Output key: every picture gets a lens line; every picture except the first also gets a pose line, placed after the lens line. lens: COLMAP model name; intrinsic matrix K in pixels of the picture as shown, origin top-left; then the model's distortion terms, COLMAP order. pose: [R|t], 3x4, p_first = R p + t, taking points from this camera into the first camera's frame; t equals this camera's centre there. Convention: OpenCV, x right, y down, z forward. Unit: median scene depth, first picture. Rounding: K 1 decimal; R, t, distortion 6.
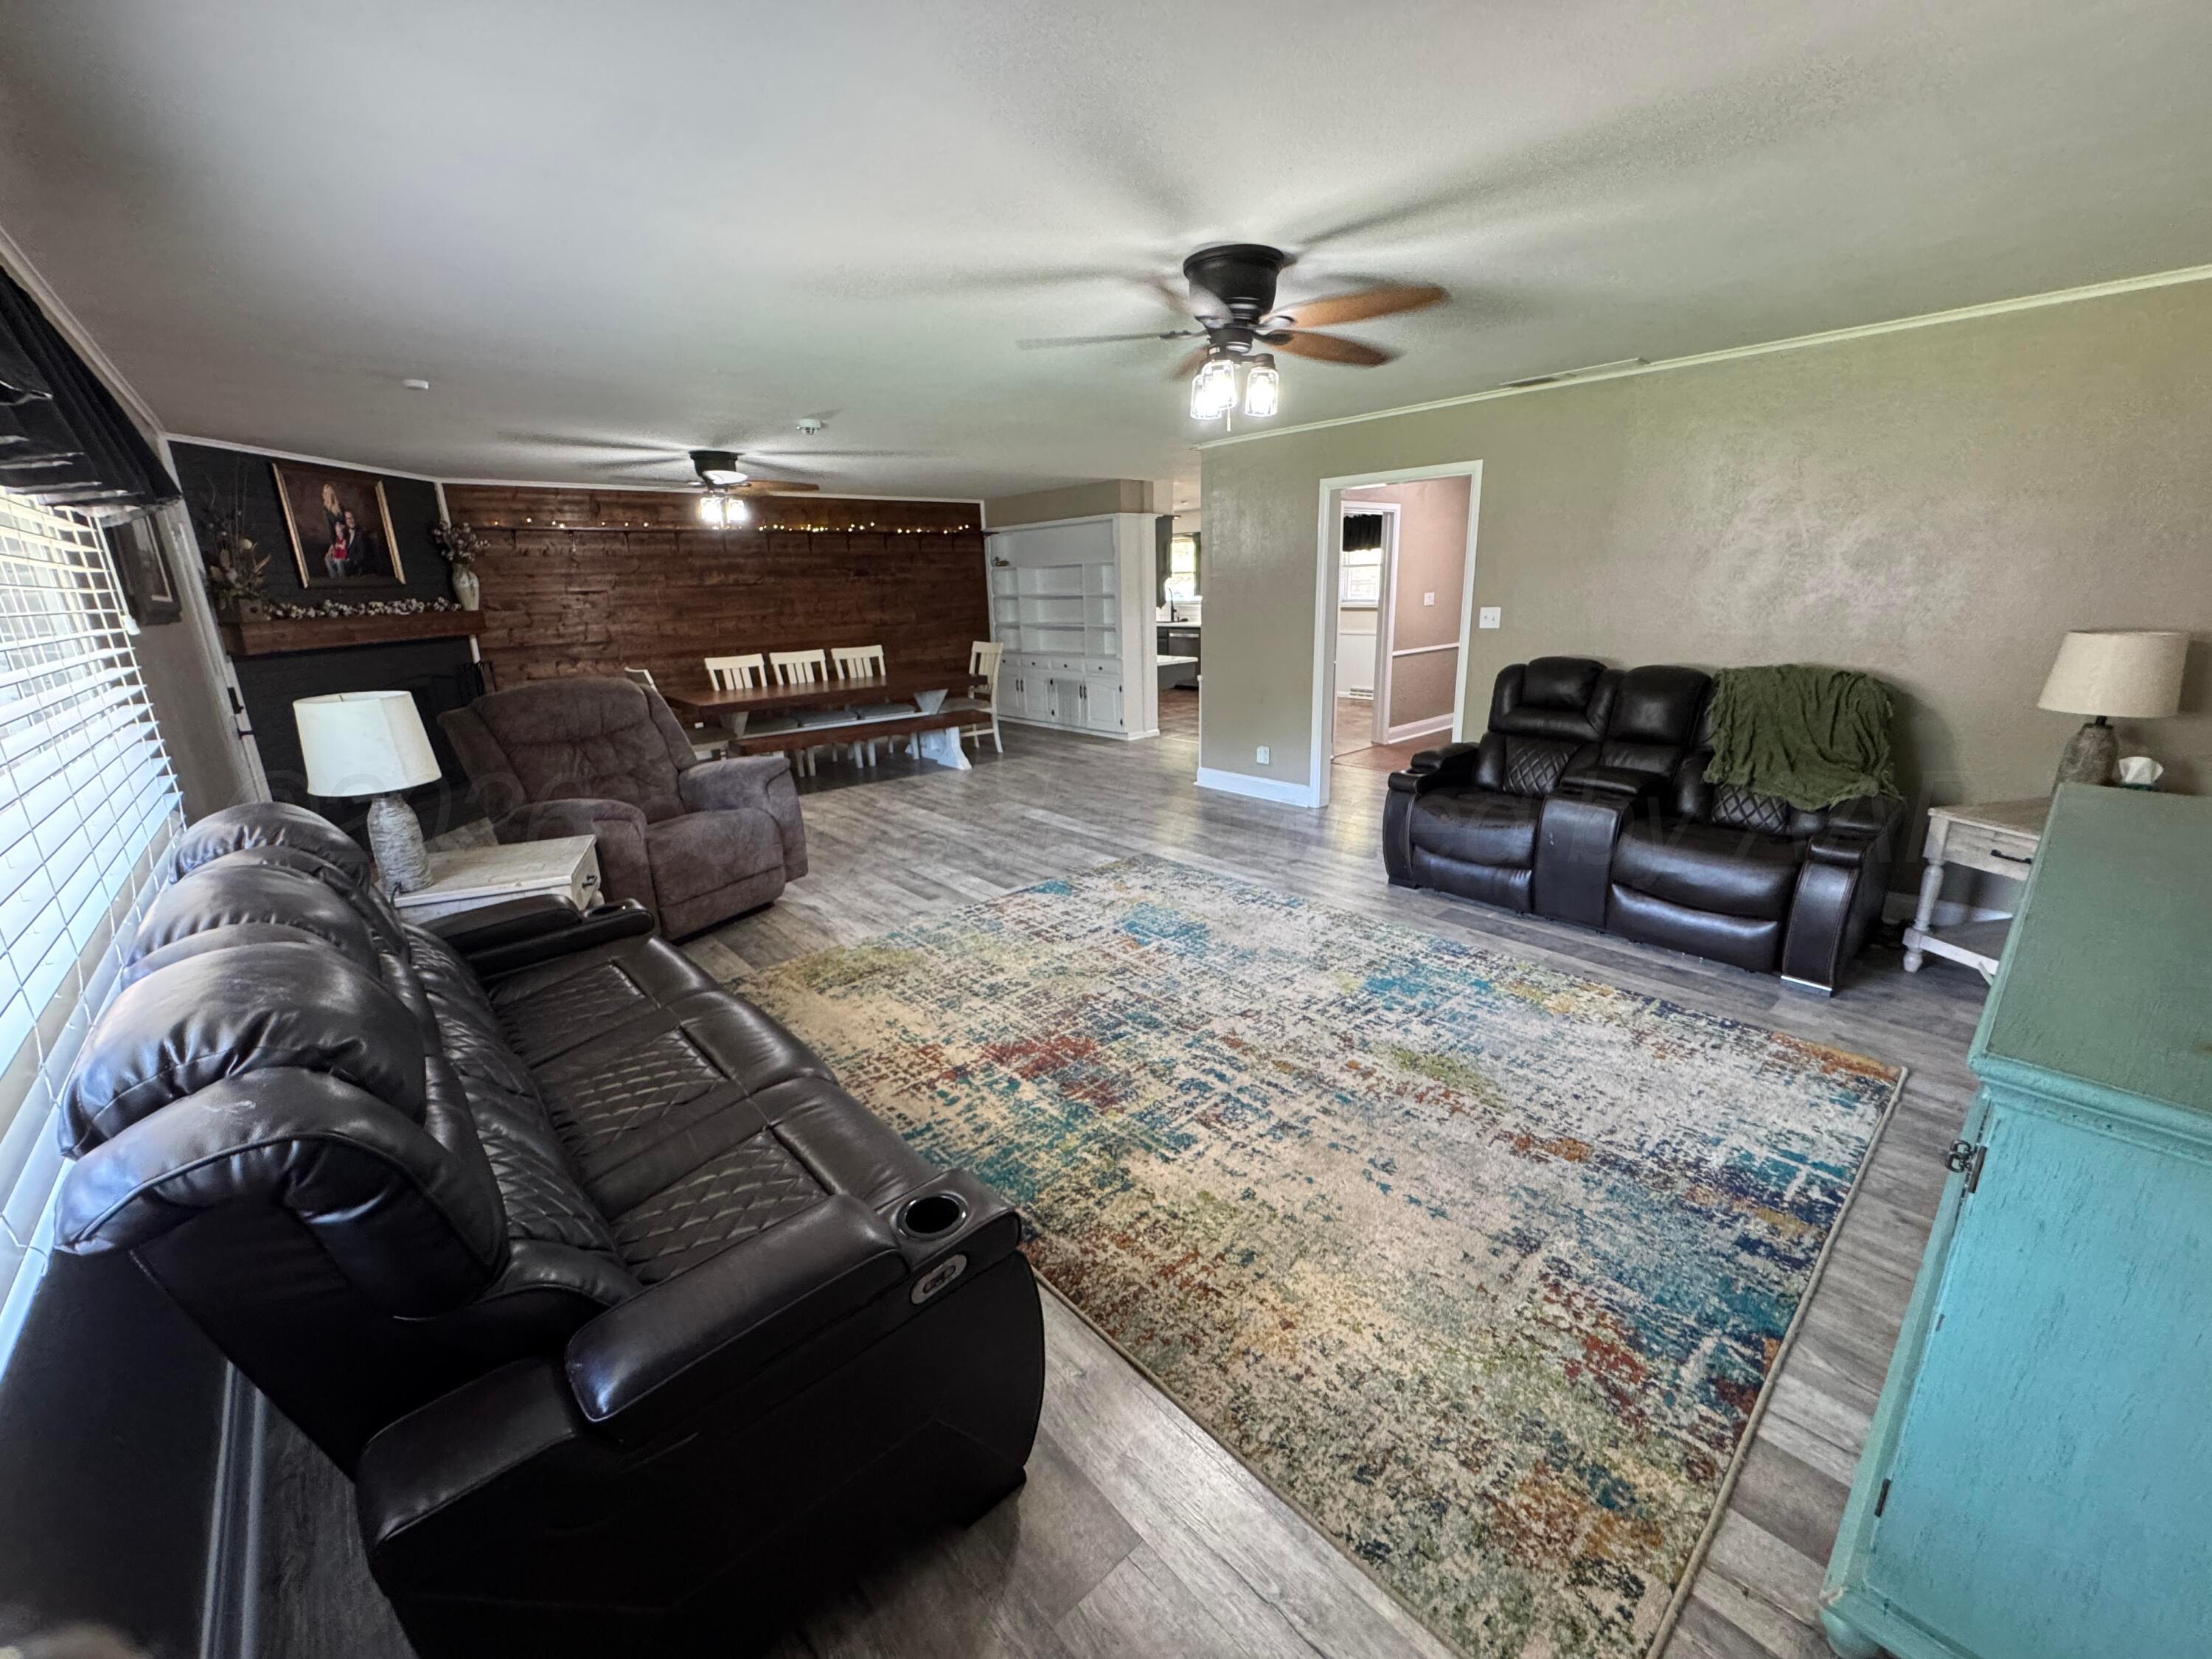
lens RADIAL K [[884.0, 0, 1106.1], [0, 884.0, 826.2], [0, 0, 1]] dist [-0.000810, -0.000080]
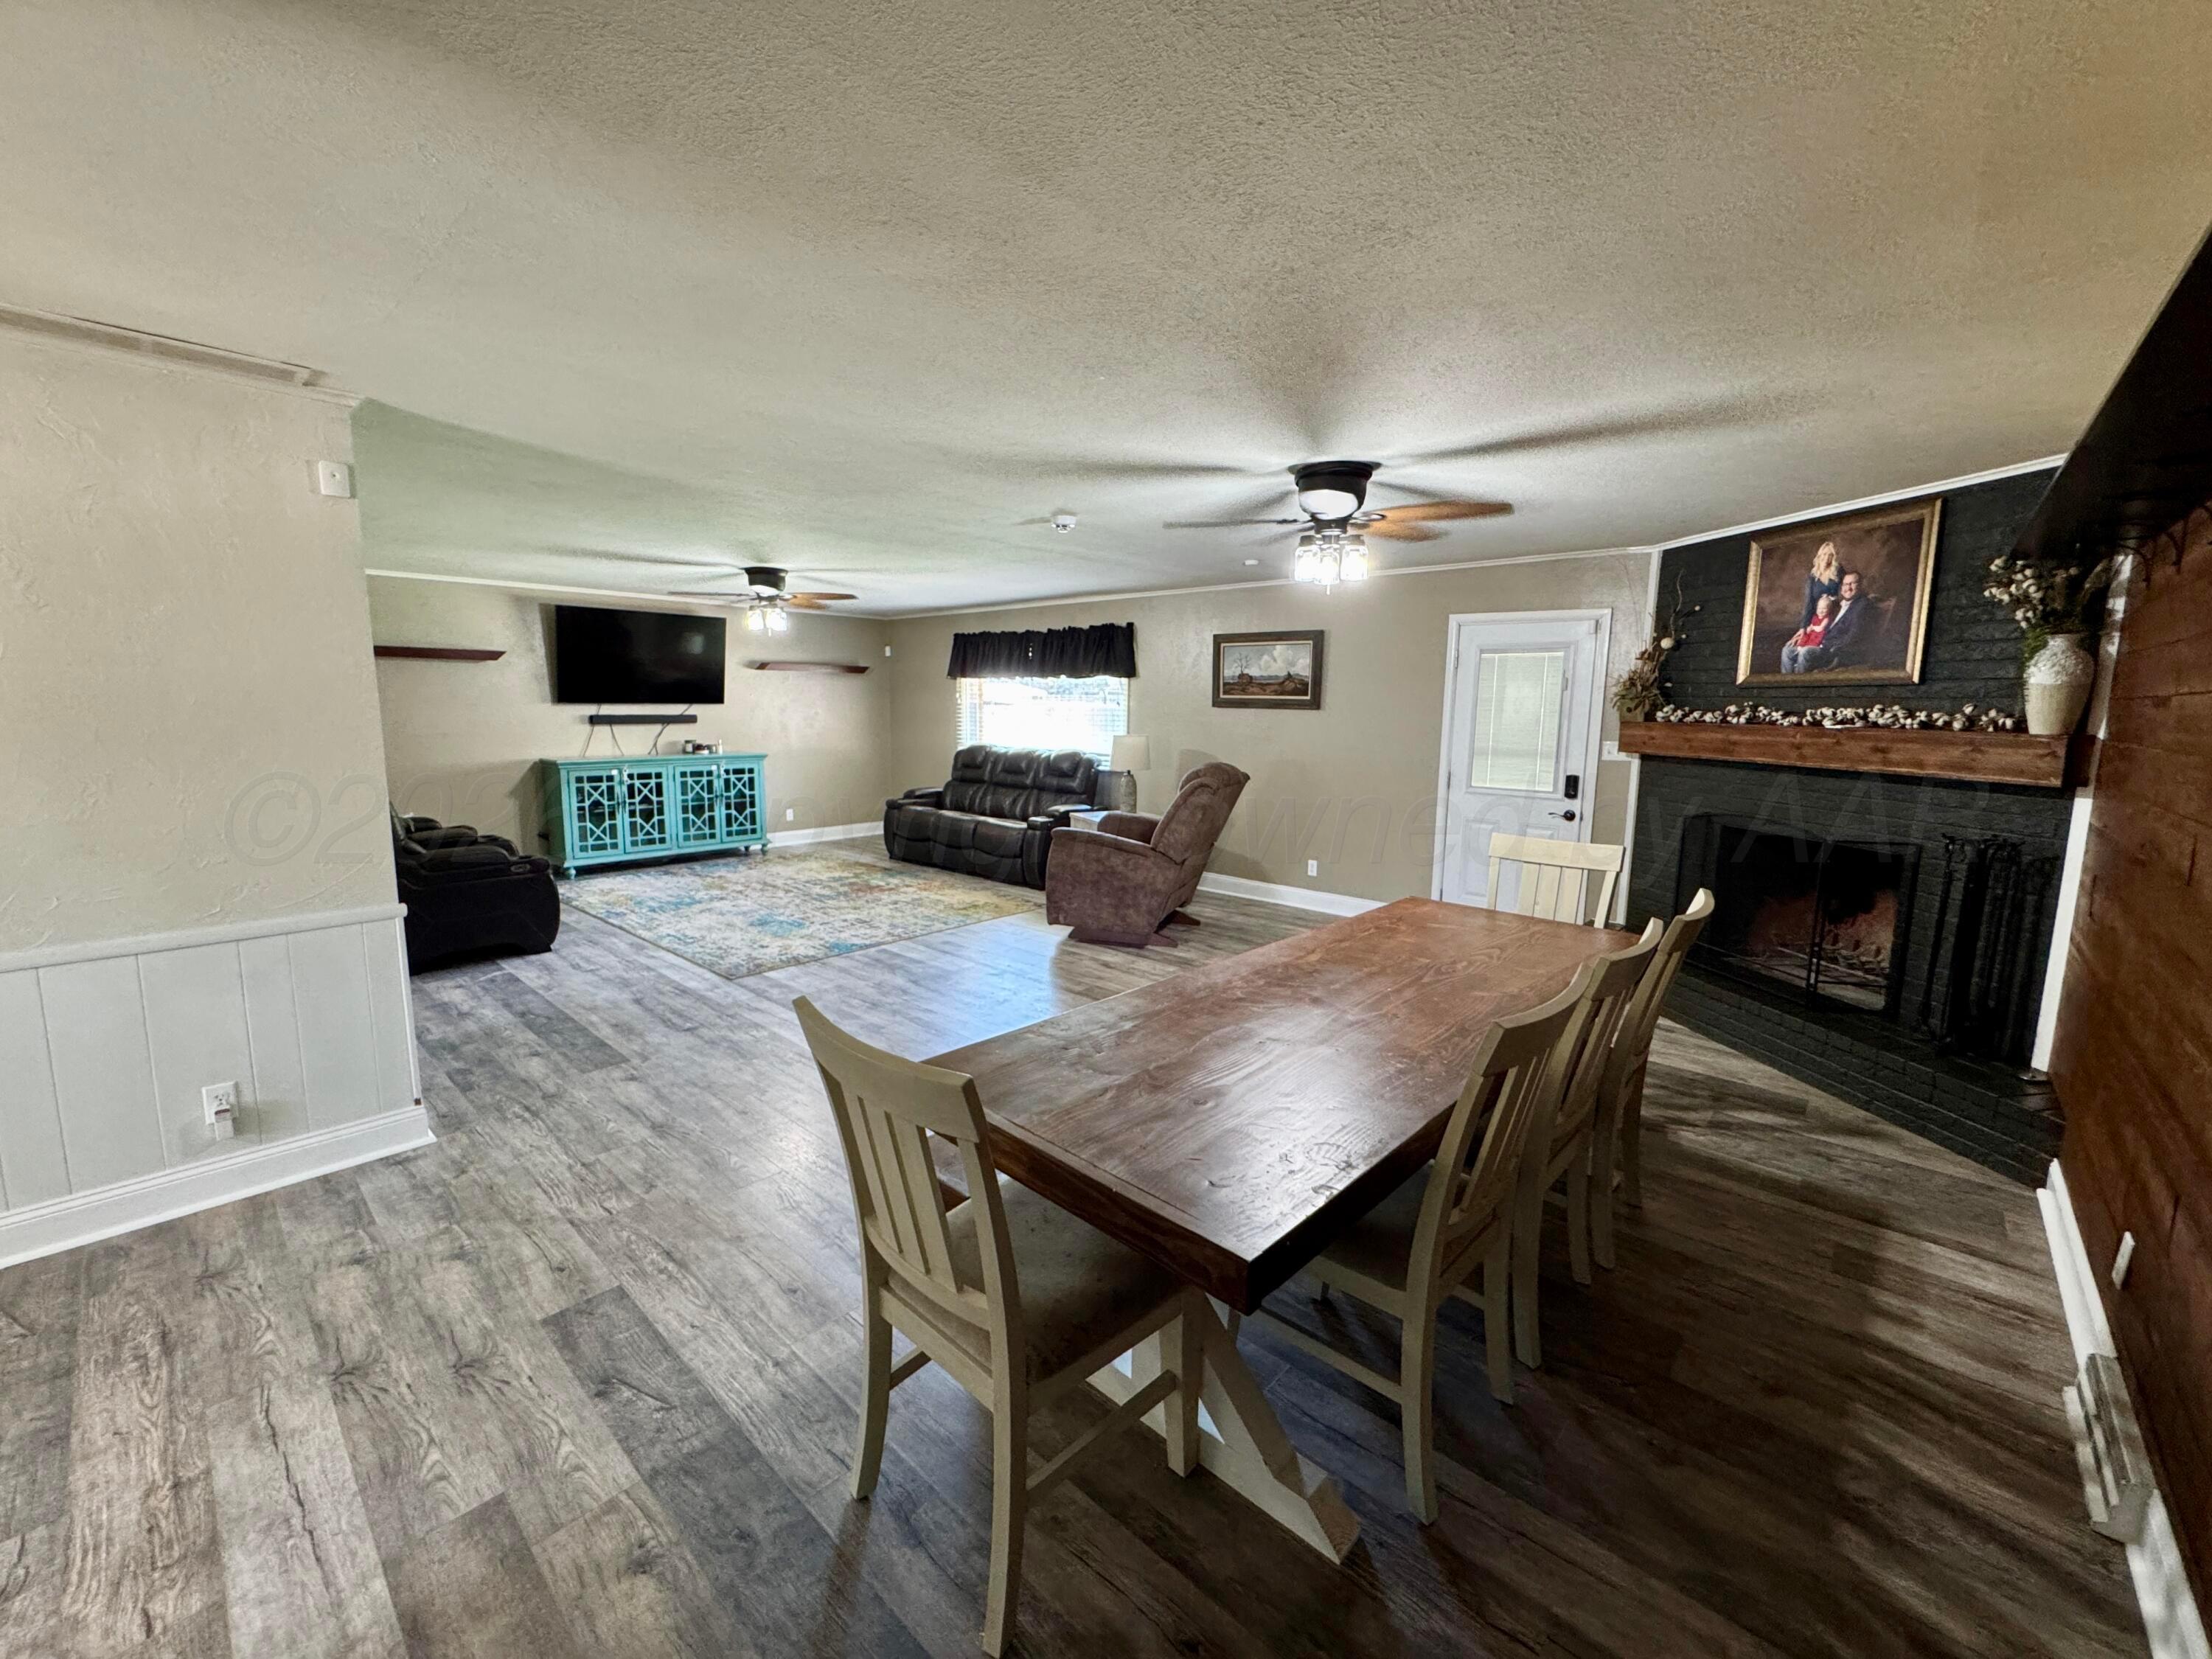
lens RADIAL K [[884.0, 0, 1106.0], [0, 884.0, 827.6], [0, 0, 1]] dist [-0.000810, -0.000080]
pose [[-0.994351, 0.031684, -0.101305, -0.269556], [-0.011898, 0.915125, 0.402994, -0.513172], [0.105476, 0.401923, -0.909579, 1.880891]]
